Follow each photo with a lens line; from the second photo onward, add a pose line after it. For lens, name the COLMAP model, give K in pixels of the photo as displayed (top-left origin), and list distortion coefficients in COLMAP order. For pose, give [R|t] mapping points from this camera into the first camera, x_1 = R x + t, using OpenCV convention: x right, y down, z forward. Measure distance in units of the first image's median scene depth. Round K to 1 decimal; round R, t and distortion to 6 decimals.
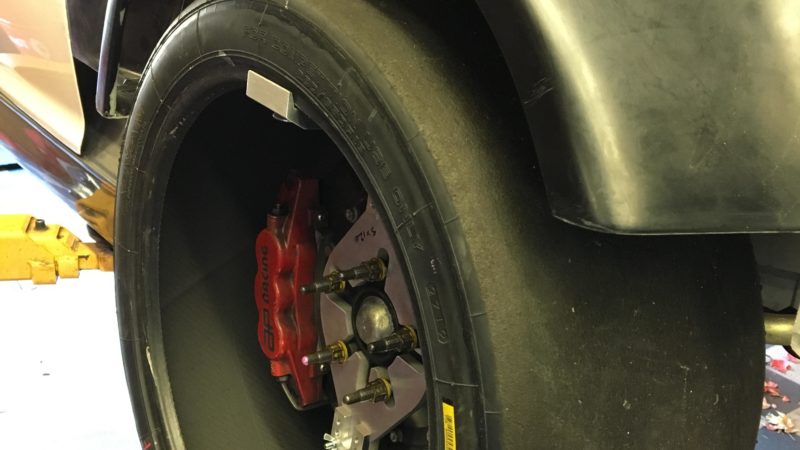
lens RADIAL K [[715.4, 0, 399.8], [0, 715.4, 223.8], [0, 0, 1]] dist [-0.100477, -0.003642]
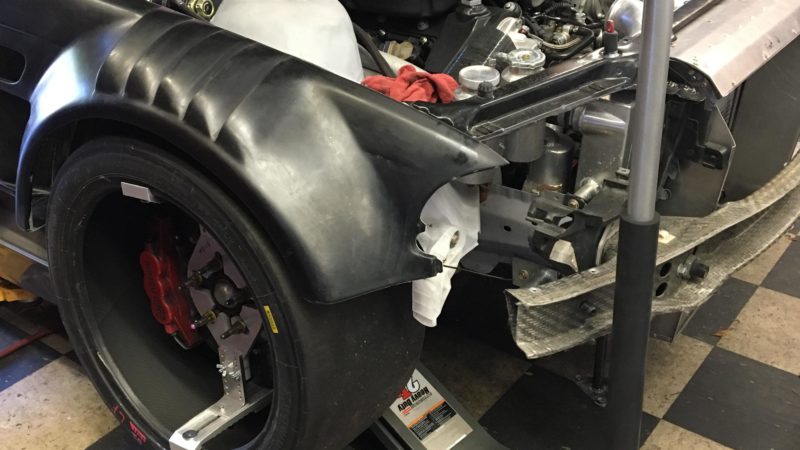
lens RADIAL K [[715.4, 0, 399.7], [0, 715.4, 228.2], [0, 0, 1]] dist [-0.100477, -0.003642]
pose [[0.927666, -0.296976, 0.226363, 0.017082], [0.293627, 0.954656, 0.049138, 0.026432], [-0.230692, 0.020883, 0.972803, -0.855143]]
